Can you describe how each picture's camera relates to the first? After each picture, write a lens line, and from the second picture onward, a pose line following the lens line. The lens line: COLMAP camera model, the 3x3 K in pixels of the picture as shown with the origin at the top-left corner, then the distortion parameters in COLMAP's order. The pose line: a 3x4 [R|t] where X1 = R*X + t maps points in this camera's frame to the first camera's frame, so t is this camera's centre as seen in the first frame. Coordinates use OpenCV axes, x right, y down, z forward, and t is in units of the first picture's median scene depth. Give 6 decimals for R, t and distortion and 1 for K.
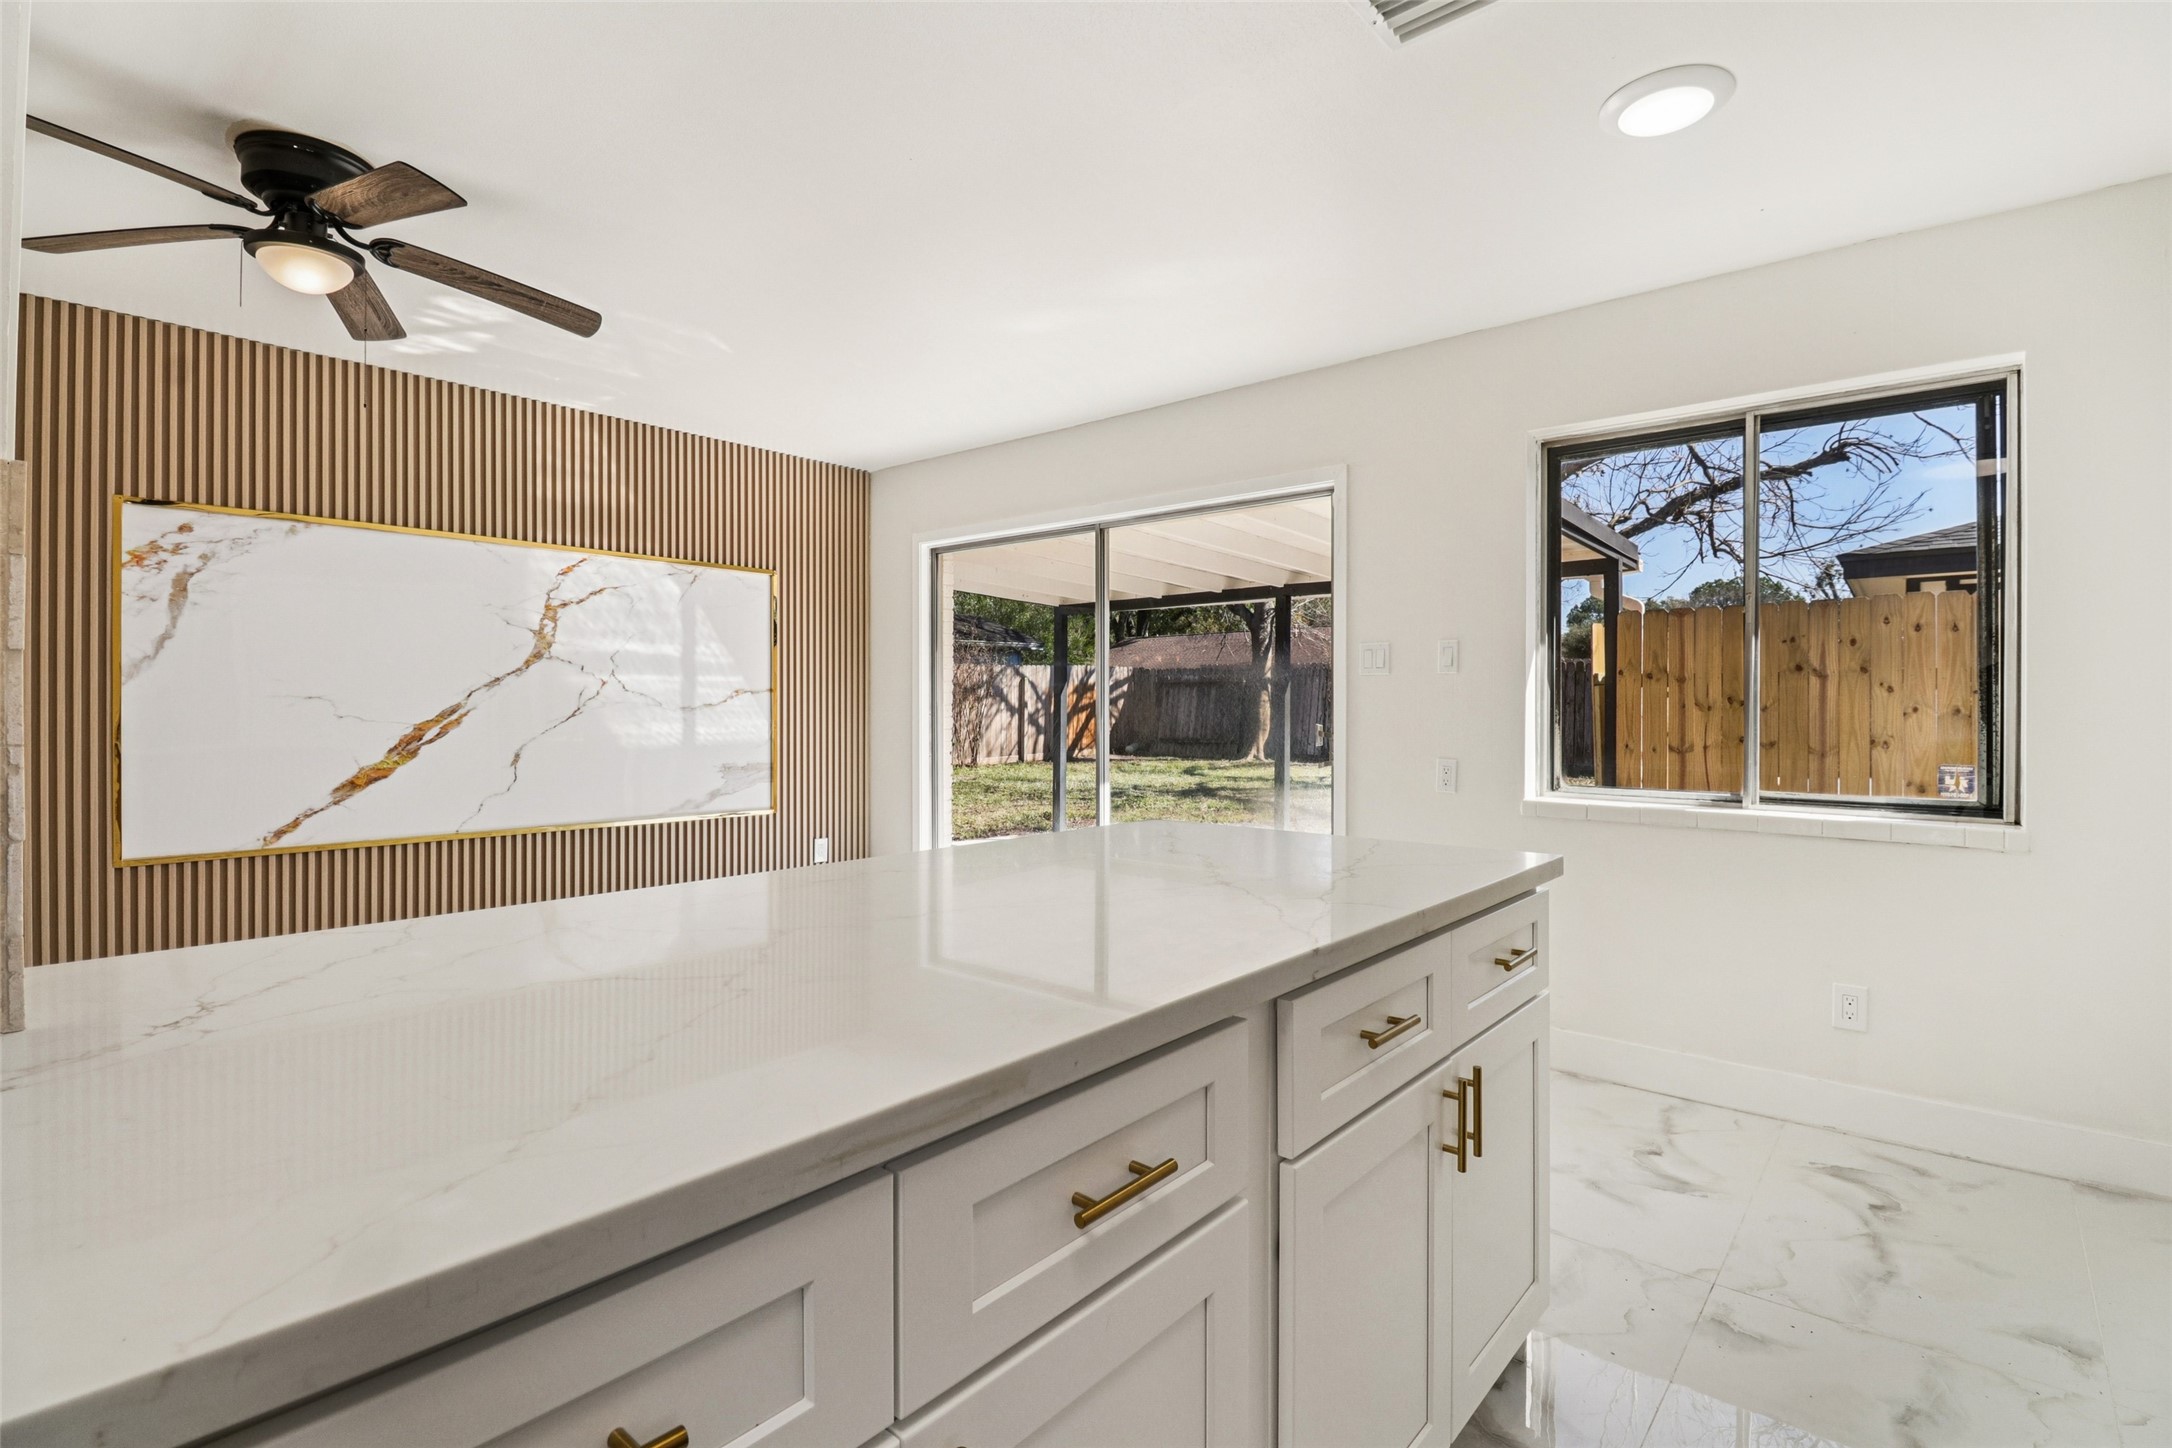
lens RADIAL K [[1015.2, 0, 1083.5], [0, 1015.2, 698.5], [0, 0, 1]] dist [-0.002131, -0.012816]
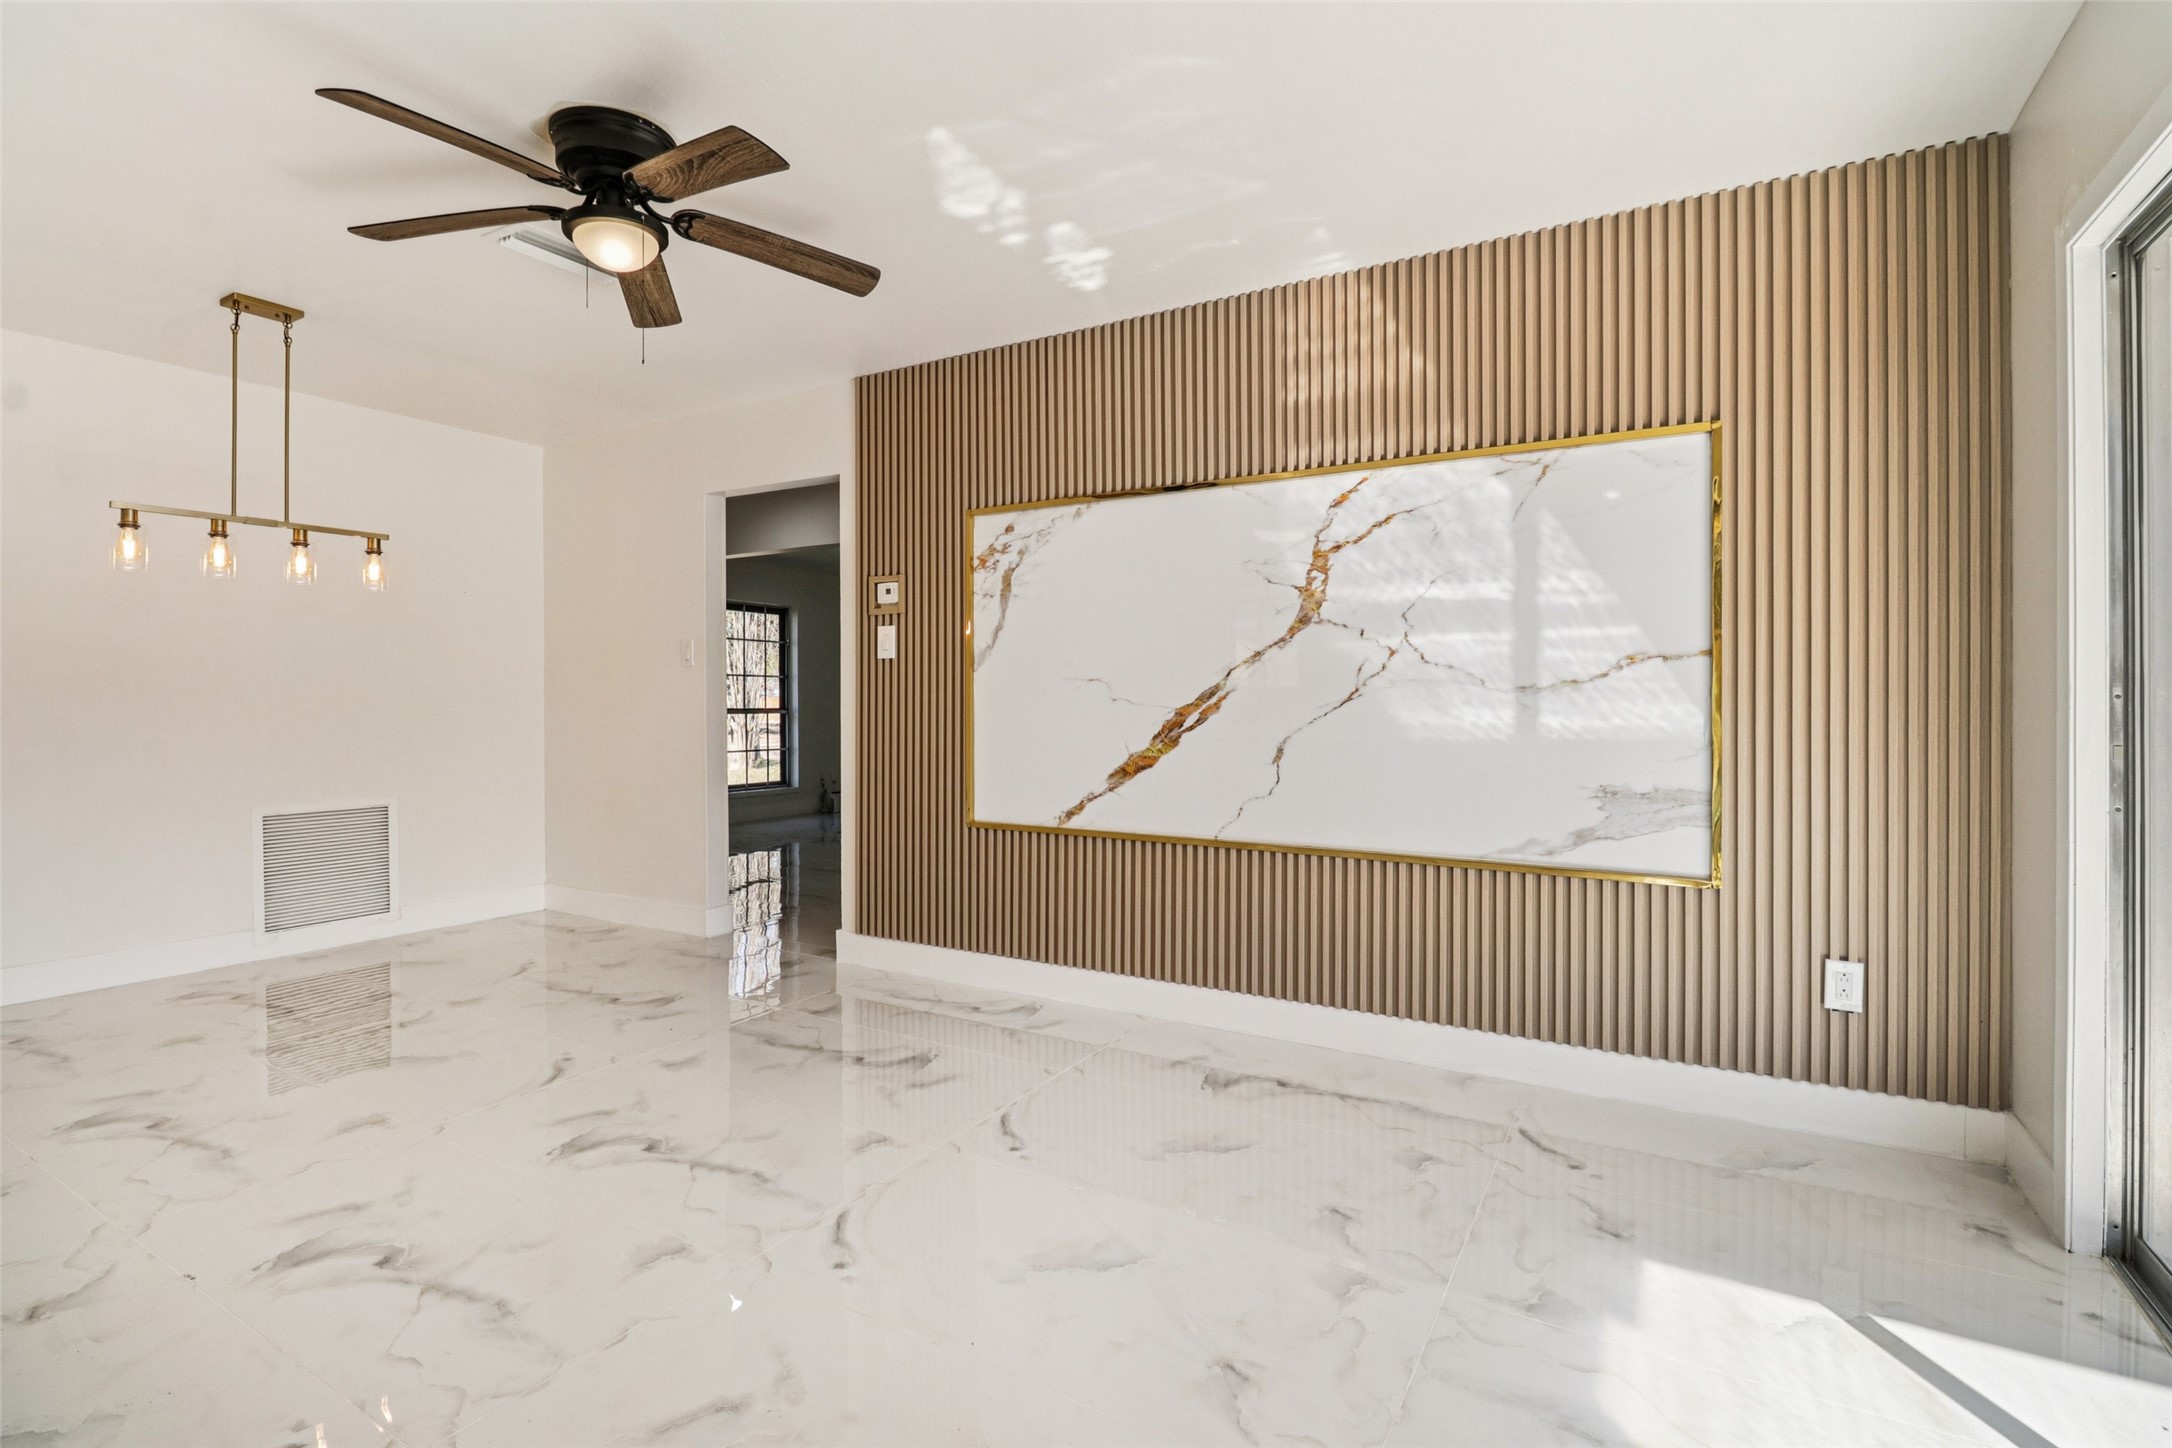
lens RADIAL K [[1013.5, 0, 1086.0], [0, 1013.5, 724.0], [0, 0, 1]] dist [-0.000957, 0.000092]
pose [[0.178227, 0.009616, -0.983942, 0.180575], [0.001151, 0.999950, 0.009981, 0.028151], [0.983989, -0.002911, 0.178207, 0.716038]]
